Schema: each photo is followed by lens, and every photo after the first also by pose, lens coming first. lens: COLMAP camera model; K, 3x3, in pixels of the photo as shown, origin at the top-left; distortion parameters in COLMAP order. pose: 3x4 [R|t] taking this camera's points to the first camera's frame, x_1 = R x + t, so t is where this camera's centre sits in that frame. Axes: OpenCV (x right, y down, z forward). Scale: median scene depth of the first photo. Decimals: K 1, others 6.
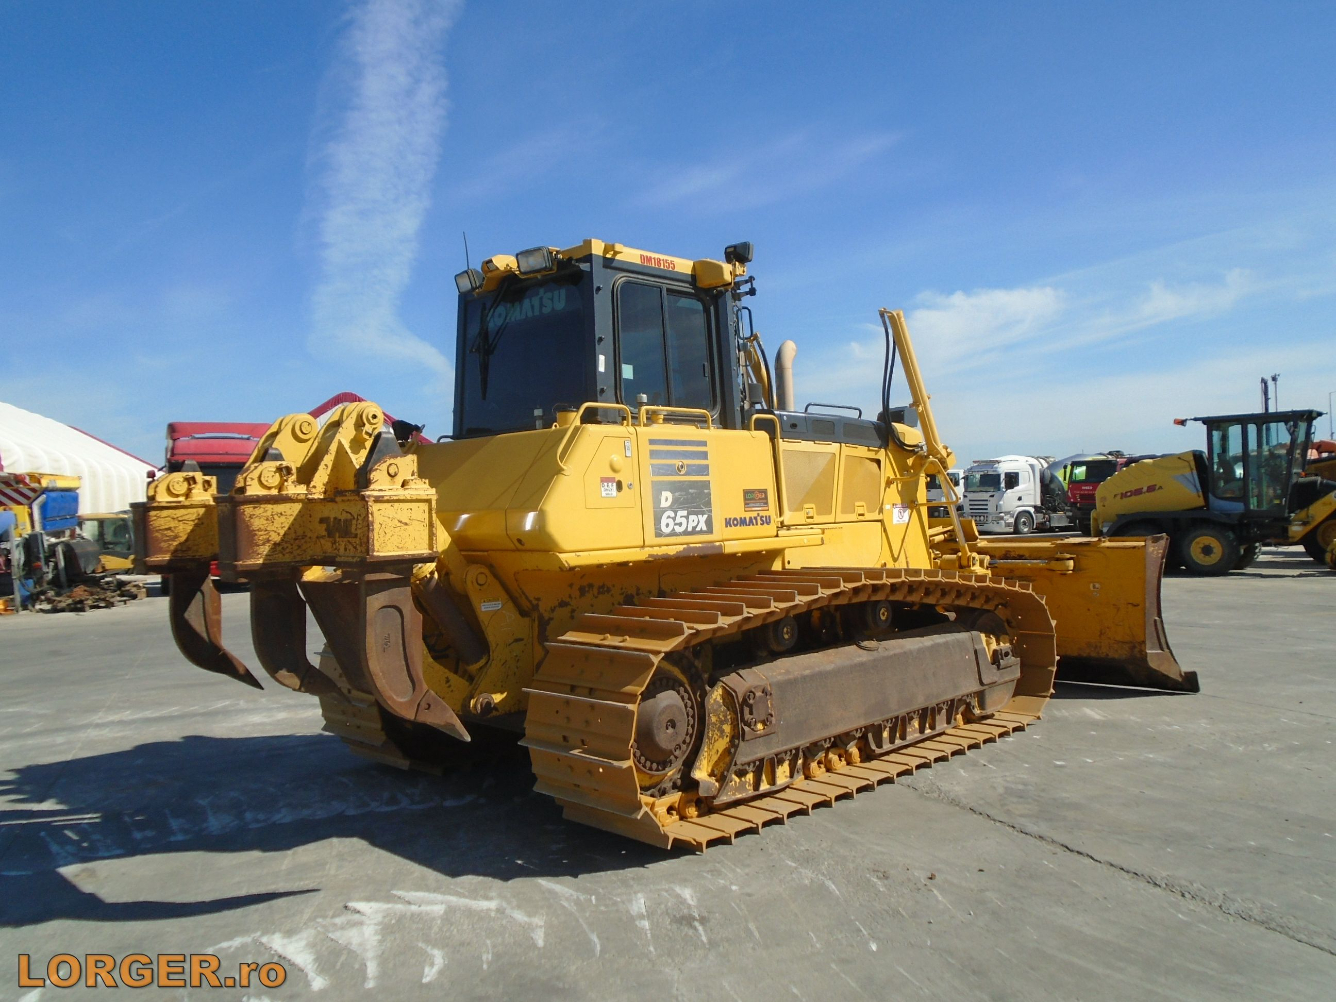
lens RADIAL K [[1033.4, 0, 666.4], [0, 1033.4, 499.4], [0, 0, 1]] dist [-0.009230, -0.003240]
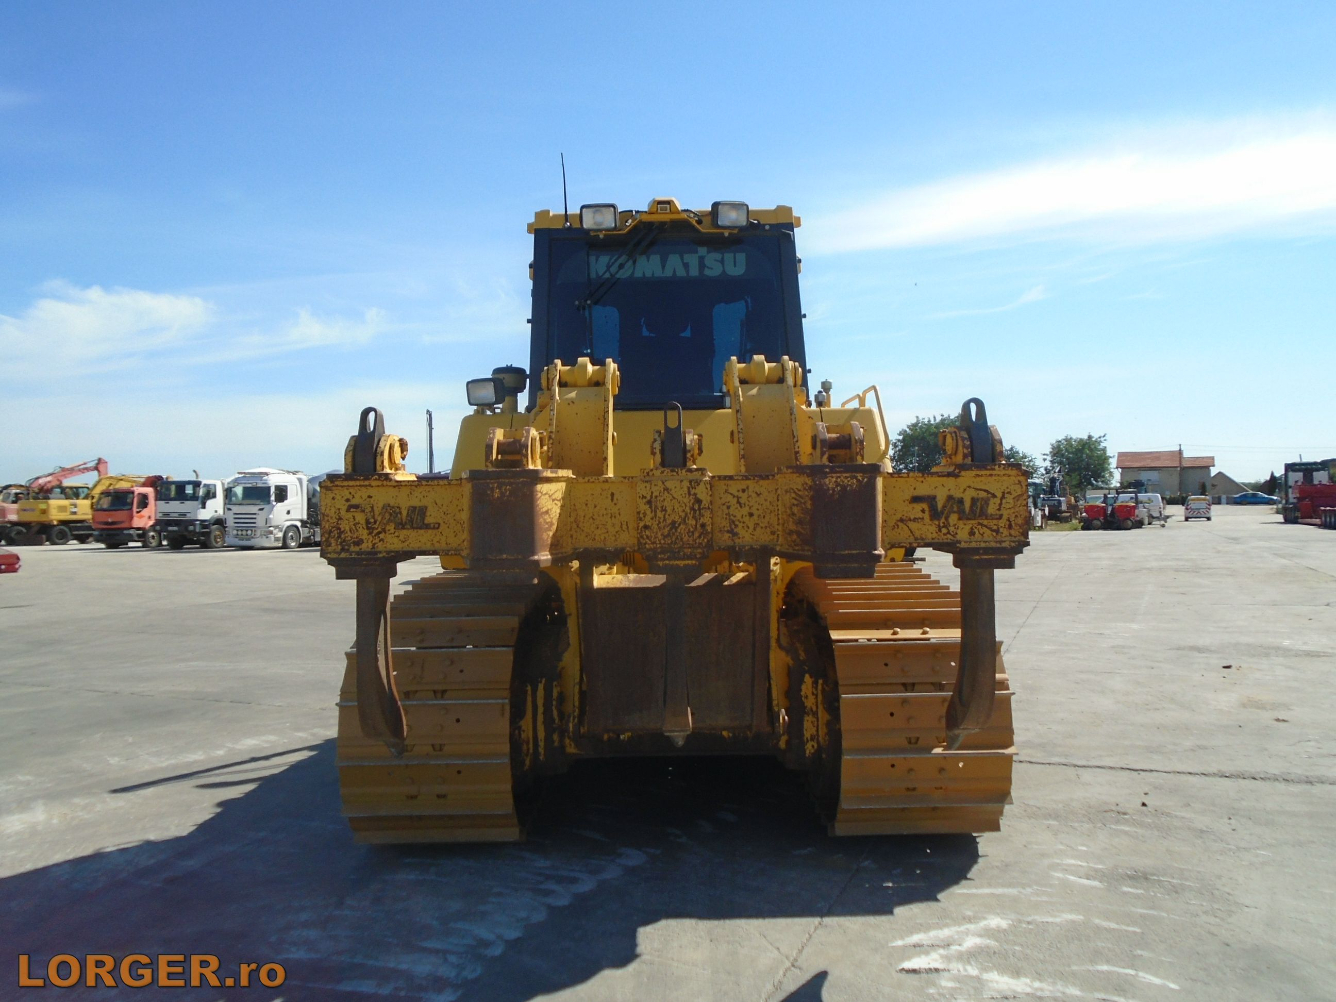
lens RADIAL K [[1033.4, 0, 666.4], [0, 1033.4, 499.4], [0, 0, 1]] dist [-0.009230, -0.003240]
pose [[0.704264, 0.022357, 0.709586, -0.787403], [-0.010462, 0.999722, -0.021116, 0.029744], [-0.709861, 0.007448, 0.704303, 0.423142]]
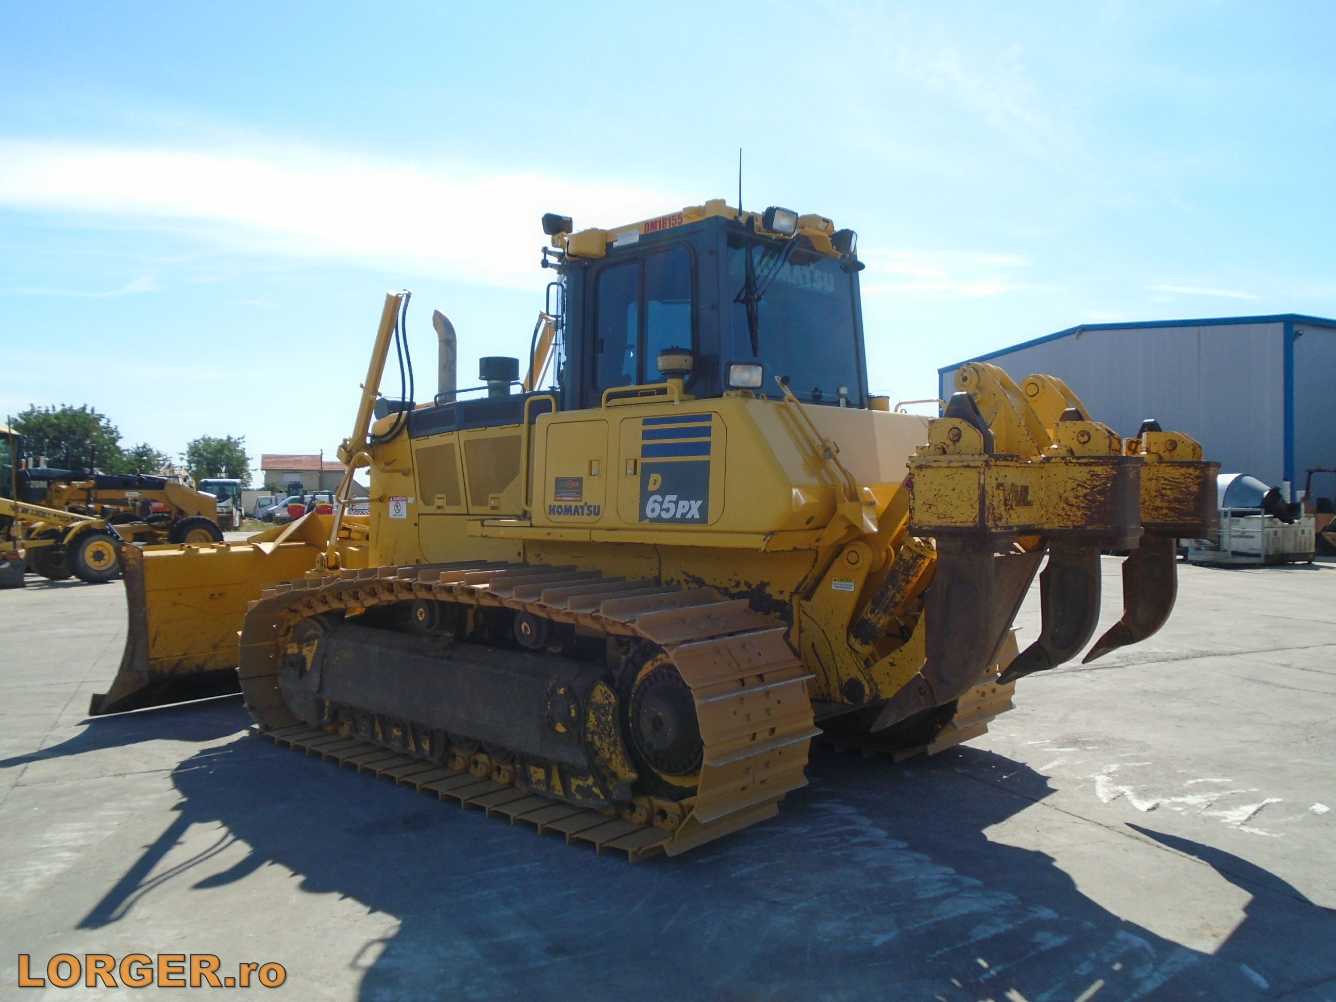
lens RADIAL K [[1033.4, 0, 666.4], [0, 1033.4, 499.4], [0, 0, 1]] dist [-0.009230, -0.003240]
pose [[-0.041639, 0.027037, 0.998767, -1.134419], [0.001074, 0.999634, -0.027015, 0.050062], [-0.999132, -0.000053, -0.041653, 1.225312]]
